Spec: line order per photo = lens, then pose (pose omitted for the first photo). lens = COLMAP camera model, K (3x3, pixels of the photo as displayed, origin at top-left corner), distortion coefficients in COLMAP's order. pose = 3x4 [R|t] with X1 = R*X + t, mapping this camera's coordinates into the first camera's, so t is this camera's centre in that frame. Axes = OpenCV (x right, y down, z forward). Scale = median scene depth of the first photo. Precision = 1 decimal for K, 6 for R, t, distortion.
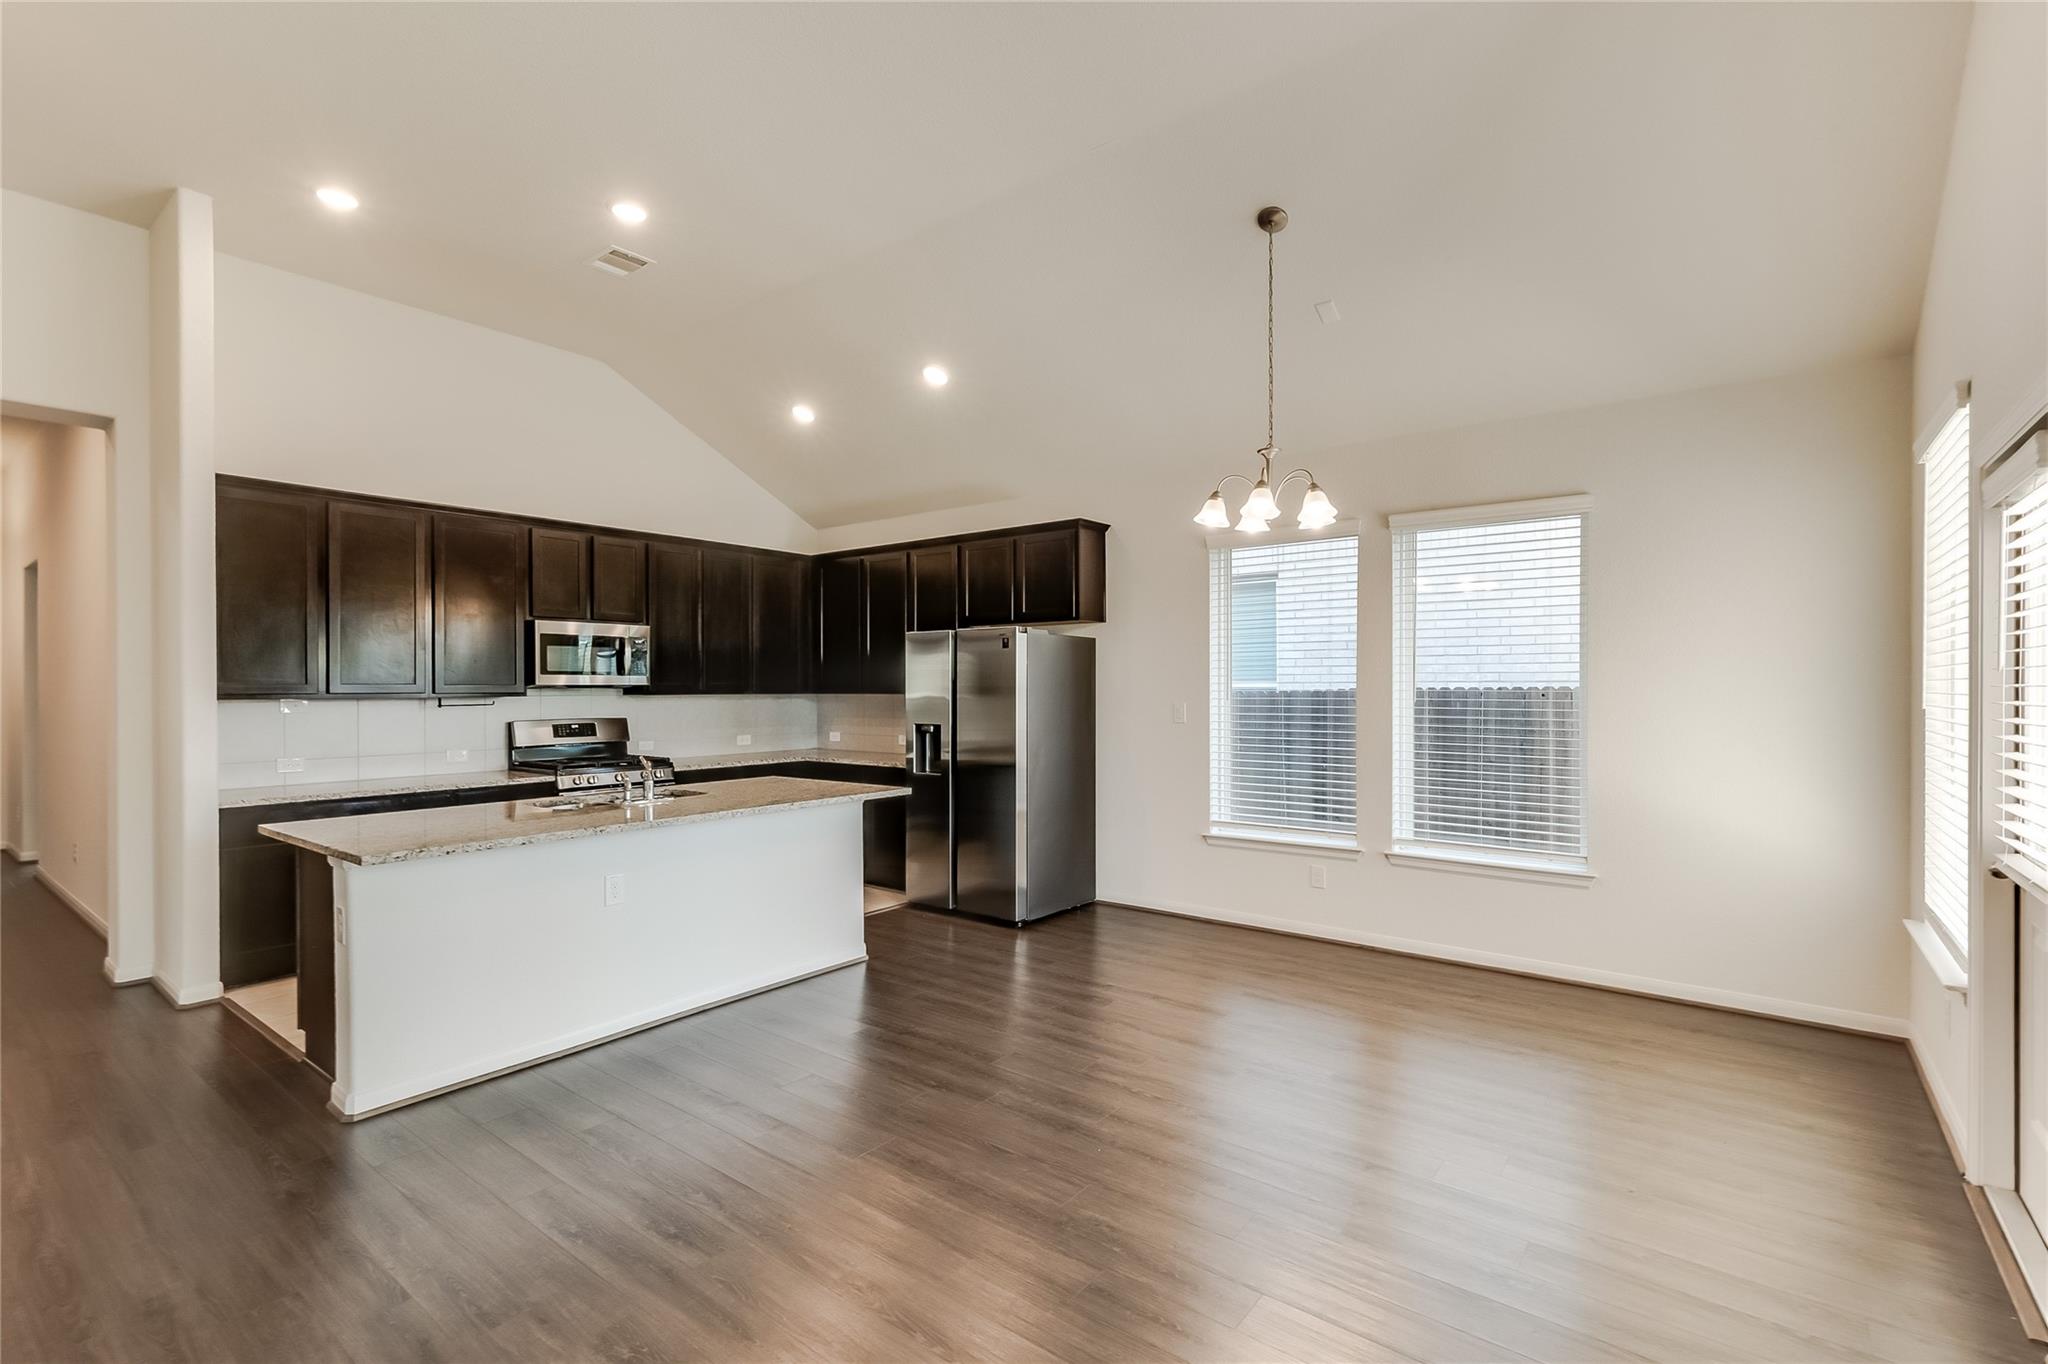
lens RADIAL K [[924.4, 0, 1025.4], [0, 924.4, 686.6], [0, 0, 1]] dist [0.002499, -0.000064]
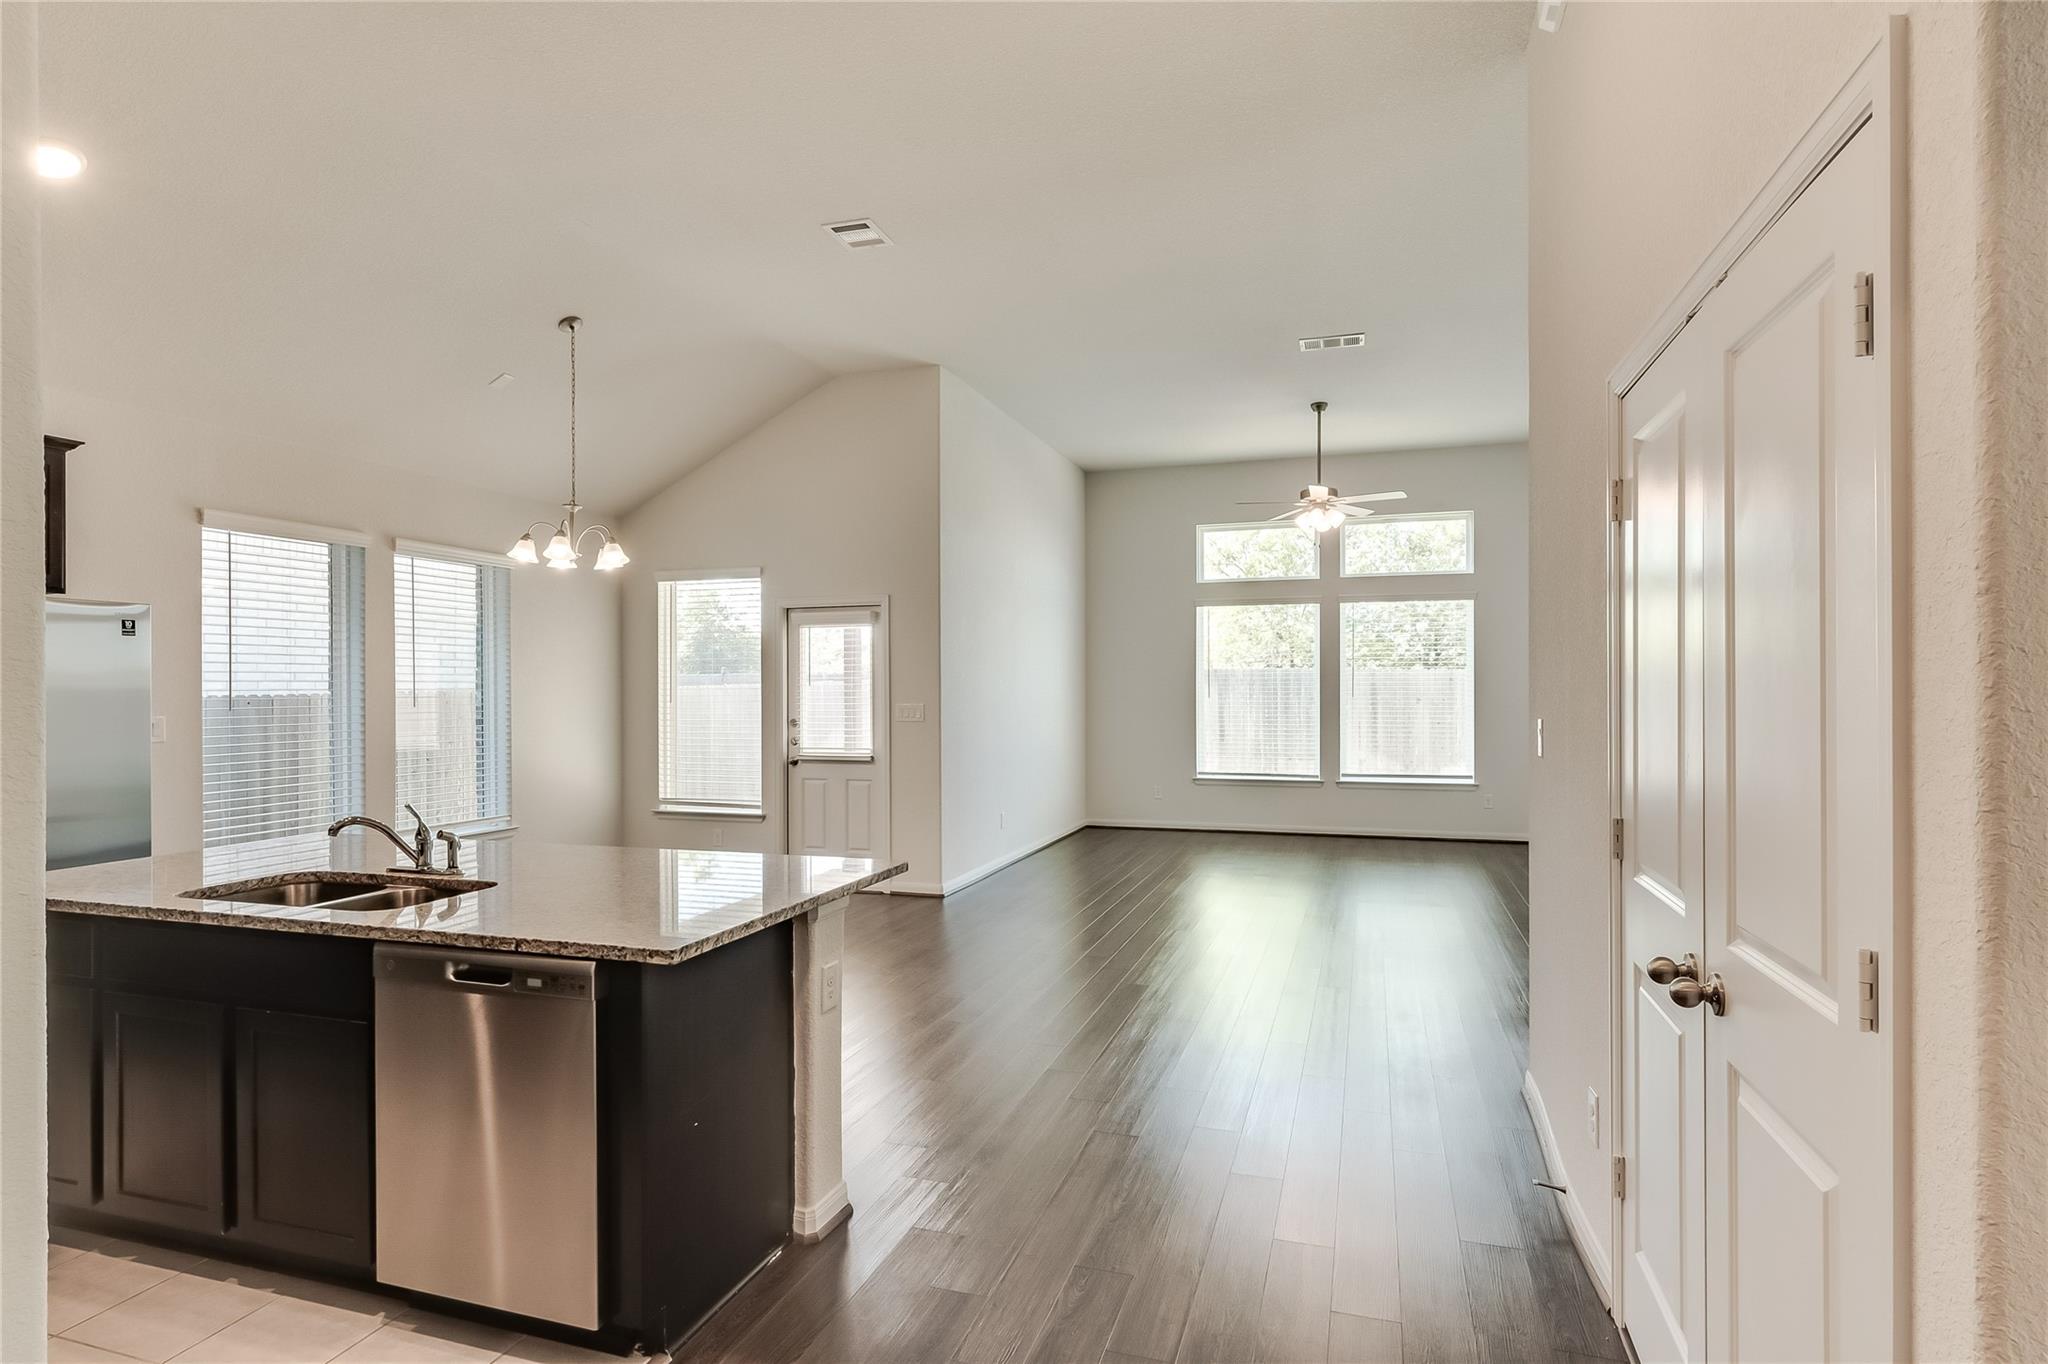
lens RADIAL K [[1055.4, 0, 1017.5], [0, 1055.4, 687.9], [0, 0, 1]] dist [-0.000206, -0.000361]
pose [[-0.330374, 0.004852, 0.943838, -0.900545], [0.006411, 0.999975, -0.002896, 0.001600], [-0.943828, 0.005094, -0.330396, 0.626409]]
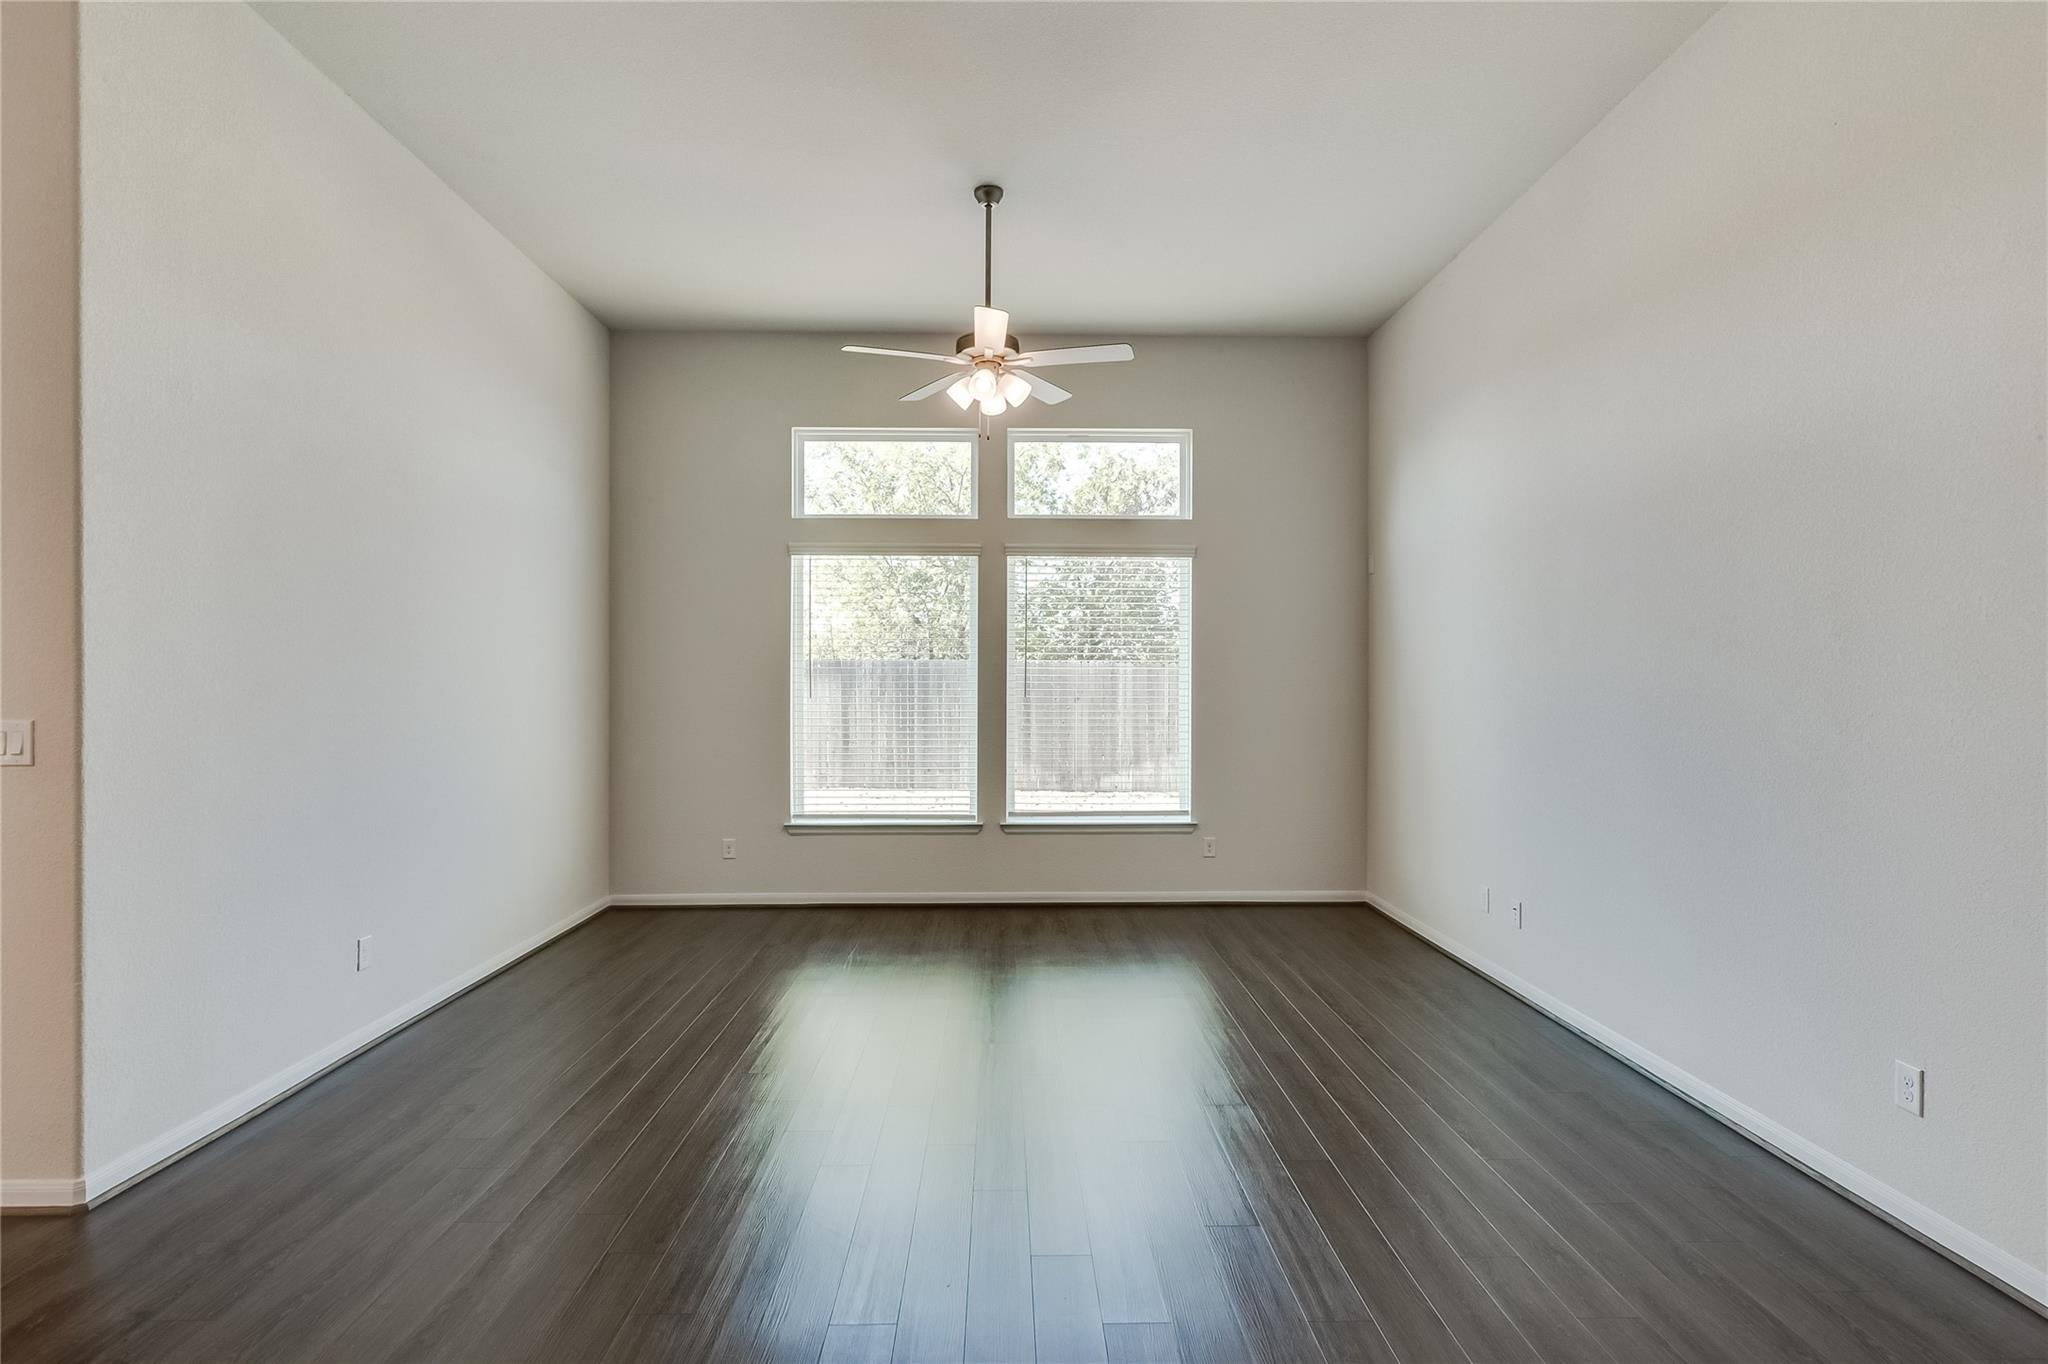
lens RADIAL K [[1055.4, 0, 1017.5], [0, 1055.4, 687.9], [0, 0, 1]] dist [-0.000206, -0.000361]
pose [[-0.625984, -0.001175, 0.779835, -0.330198], [0.002511, 0.999991, 0.003522, 0.000398], [-0.779832, 0.004163, -0.625975, 0.256076]]
